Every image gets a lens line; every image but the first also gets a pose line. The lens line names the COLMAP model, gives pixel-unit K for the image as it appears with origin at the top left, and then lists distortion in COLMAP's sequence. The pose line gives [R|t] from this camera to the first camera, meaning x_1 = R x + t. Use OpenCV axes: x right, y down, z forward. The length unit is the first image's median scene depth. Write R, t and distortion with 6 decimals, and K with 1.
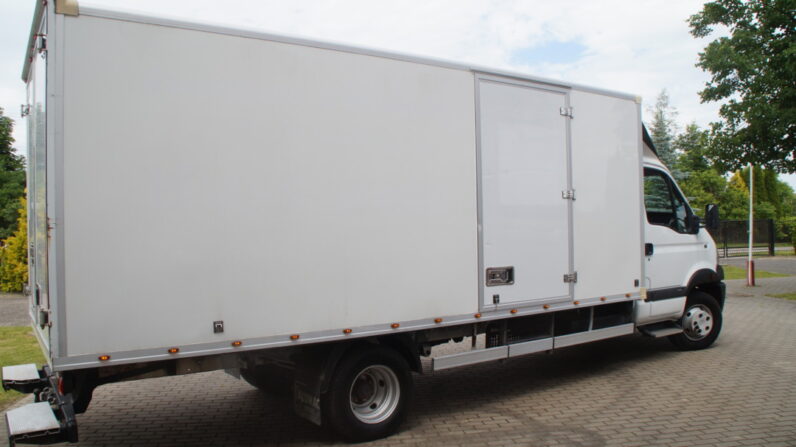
lens RADIAL K [[645.8, 0, 398.0], [0, 645.8, 223.5], [0, 0, 1]] dist [-0.158112, 0.103671]
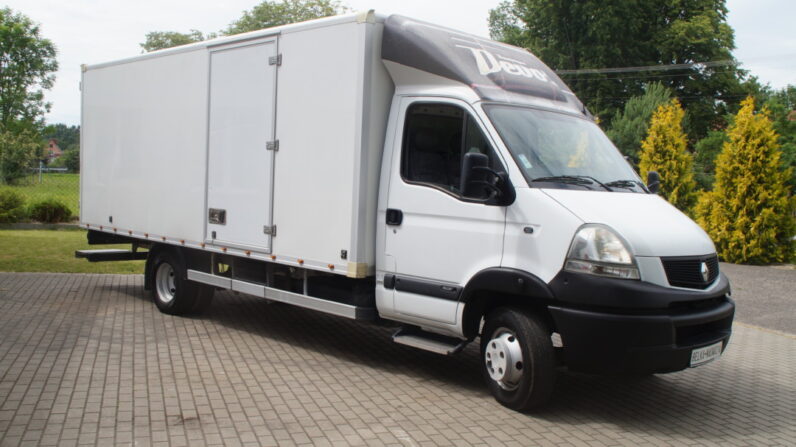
lens RADIAL K [[768.7, 0, 398.0], [0, 768.7, 223.5], [0, 0, 1]] dist [-0.093936, -0.000225]
pose [[0.182176, 0.082879, -0.979767, 1.453177], [-0.035283, 0.996351, 0.077721, -0.023862], [0.982633, 0.020410, 0.184435, 0.969389]]
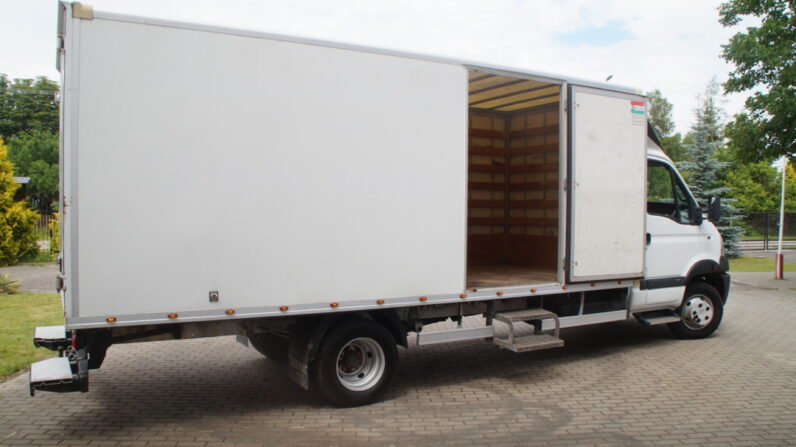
lens RADIAL K [[645.8, 0, 398.0], [0, 645.8, 223.5], [0, 0, 1]] dist [-0.158112, 0.103671]
pose [[0.996784, 0.027405, -0.075308, 0.082898], [-0.025224, 0.999239, 0.029752, -0.005045], [0.076066, -0.027756, 0.996716, -0.061727]]
